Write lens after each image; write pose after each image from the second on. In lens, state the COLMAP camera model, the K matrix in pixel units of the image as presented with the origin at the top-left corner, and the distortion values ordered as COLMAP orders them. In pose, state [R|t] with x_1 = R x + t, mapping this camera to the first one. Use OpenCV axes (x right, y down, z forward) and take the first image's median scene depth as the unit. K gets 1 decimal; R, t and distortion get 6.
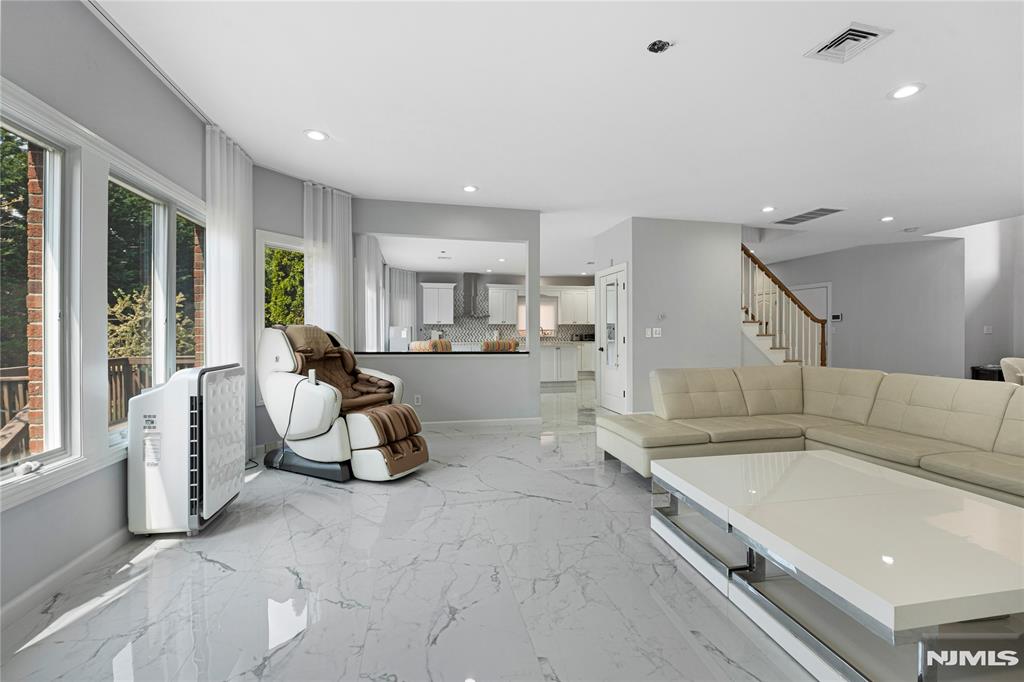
lens RADIAL K [[432.6, 0, 514.5], [0, 432.6, 329.8], [0, 0, 1]] dist [-0.001640, -0.000173]
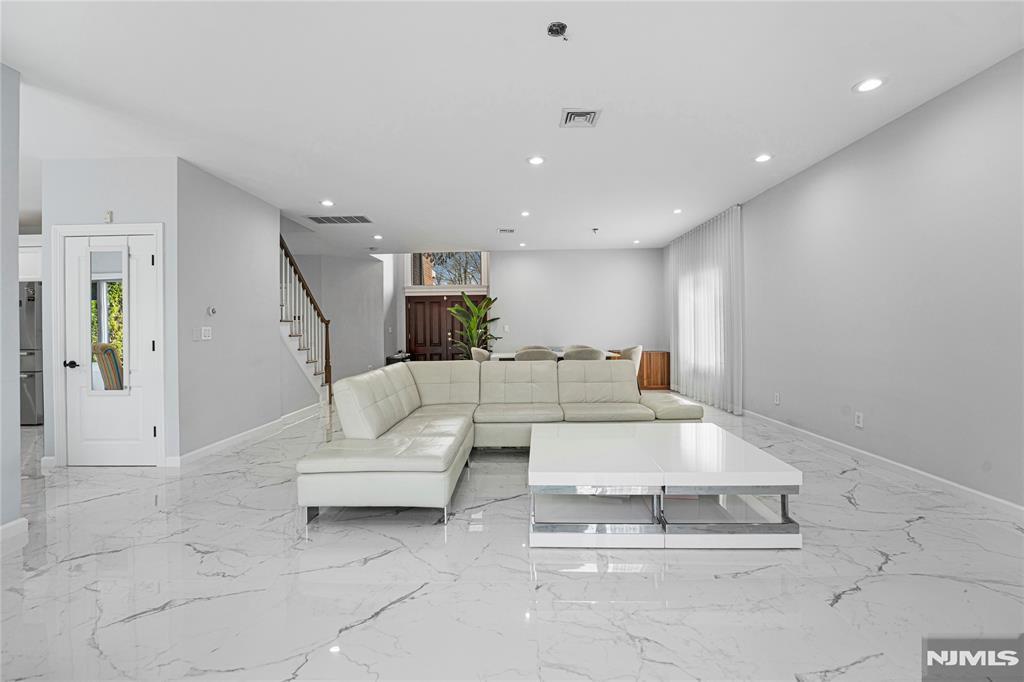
lens RADIAL K [[441.4, 0, 512.5], [0, 441.4, 335.4], [0, 0, 1]] dist [-0.002304, -0.000354]
pose [[0.241234, -0.014140, 0.970364, -0.246150], [0.009295, 0.999882, 0.012259, 0.004504], [-0.970422, 0.006063, 0.241337, 0.349653]]
